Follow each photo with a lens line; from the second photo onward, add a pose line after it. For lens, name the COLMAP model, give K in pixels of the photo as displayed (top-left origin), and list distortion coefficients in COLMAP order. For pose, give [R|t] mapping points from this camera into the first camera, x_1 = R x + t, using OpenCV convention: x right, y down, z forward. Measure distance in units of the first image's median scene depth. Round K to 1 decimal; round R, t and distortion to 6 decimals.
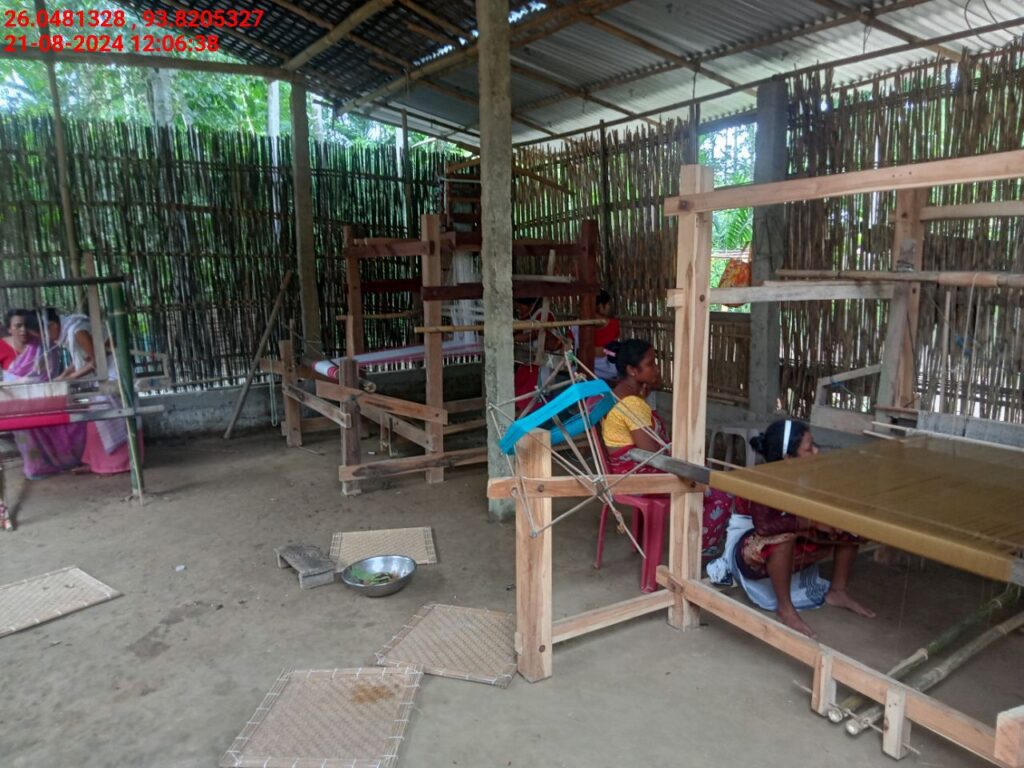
lens RADIAL K [[768.4, 0, 506.9], [0, 768.4, 385.7], [0, 0, 1]] dist [0.026351, -0.017866]
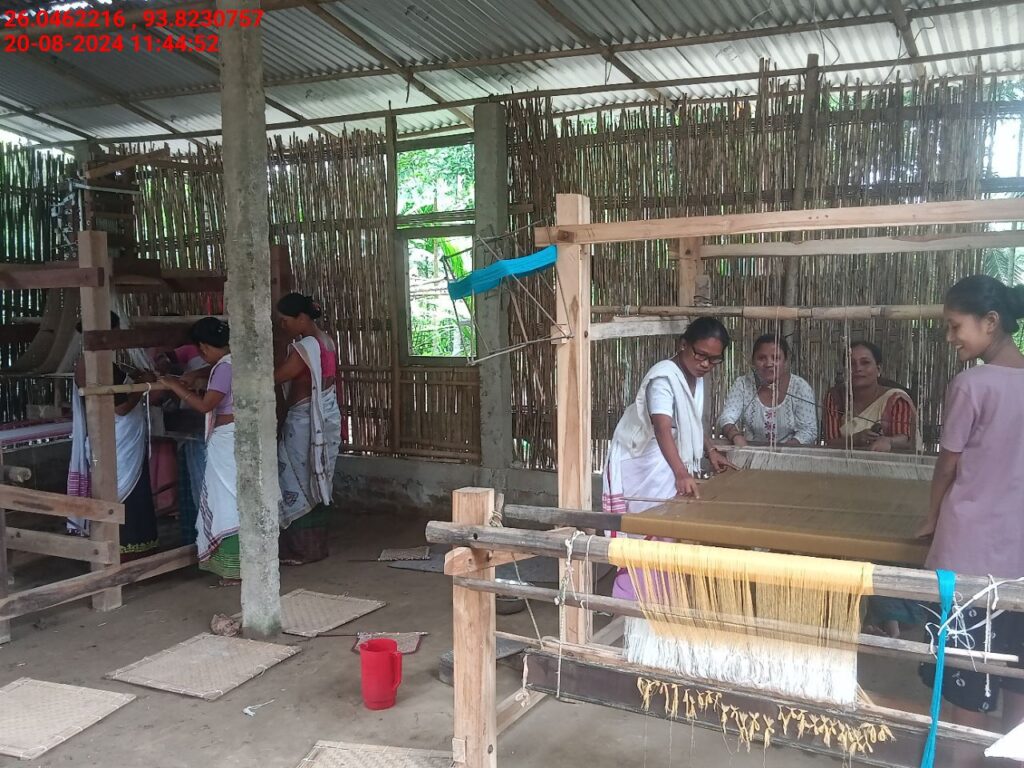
lens RADIAL K [[999.4, 0, 518.1], [0, 999.4, 383.1], [0, 0, 1]] dist [0.030717, 0.000000]
pose [[0.850828, -0.044290, 0.523574, -0.246224], [0.084944, 0.994928, -0.053875, 0.002283], [-0.518533, 0.090313, 0.850275, 0.007588]]
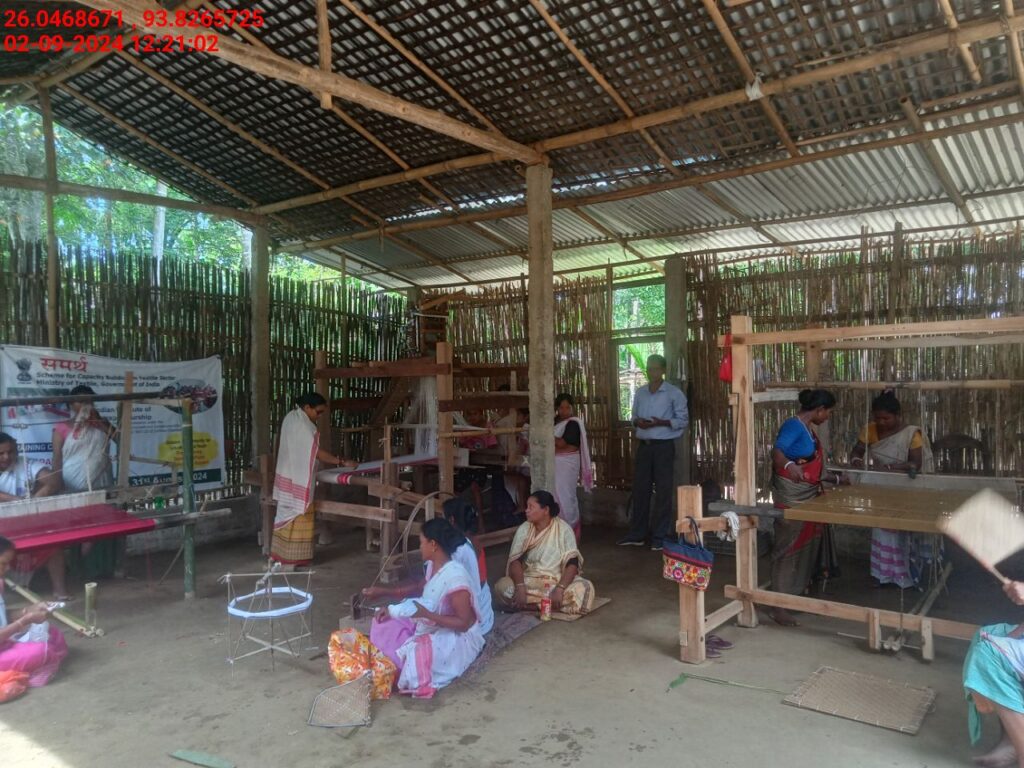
lens RADIAL K [[768.4, 0, 513.0], [0, 768.4, 386.3], [0, 0, 1]] dist [0.026351, -0.017866]
pose [[0.936478, 0.005254, 0.350688, -0.405241], [0.053538, 0.986028, -0.157740, 0.043024], [-0.346617, 0.166495, 0.923112, -0.151350]]
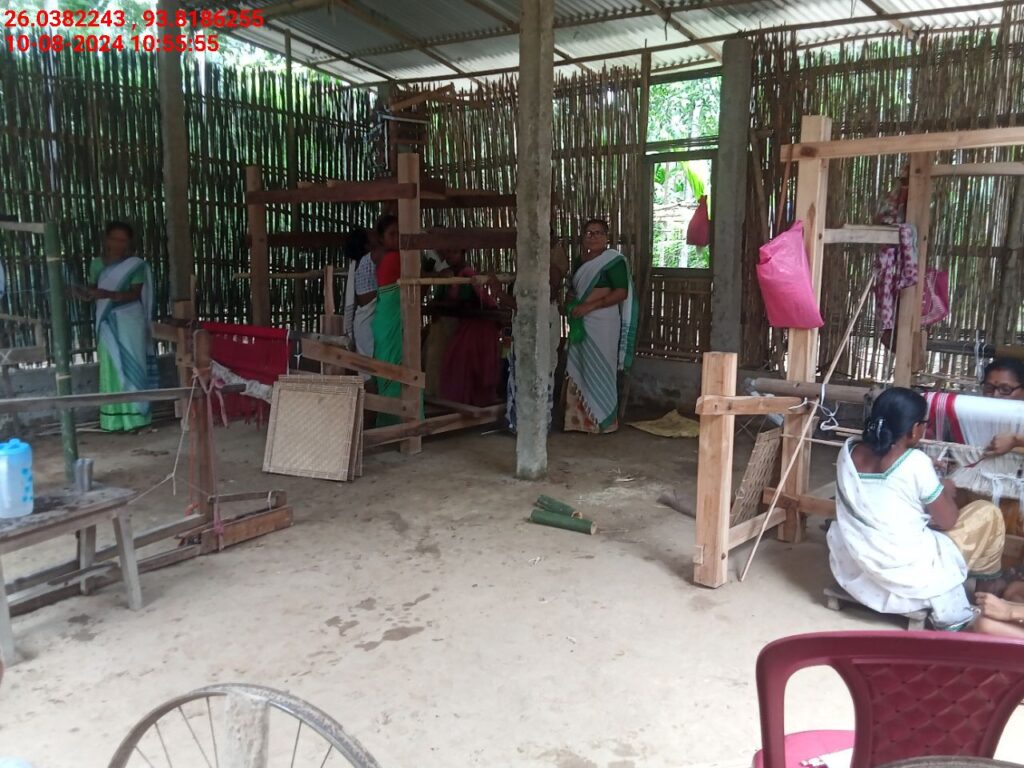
lens RADIAL K [[943.2, 0, 511.6], [0, 943.2, 388.2], [0, 0, 1]] dist [0.025996, 0.000000]
pose [[0.948791, -0.033265, 0.314148, -0.325094], [0.031436, 0.999446, 0.010889, 0.040710], [-0.314336, -0.000456, 0.949312, -0.082932]]
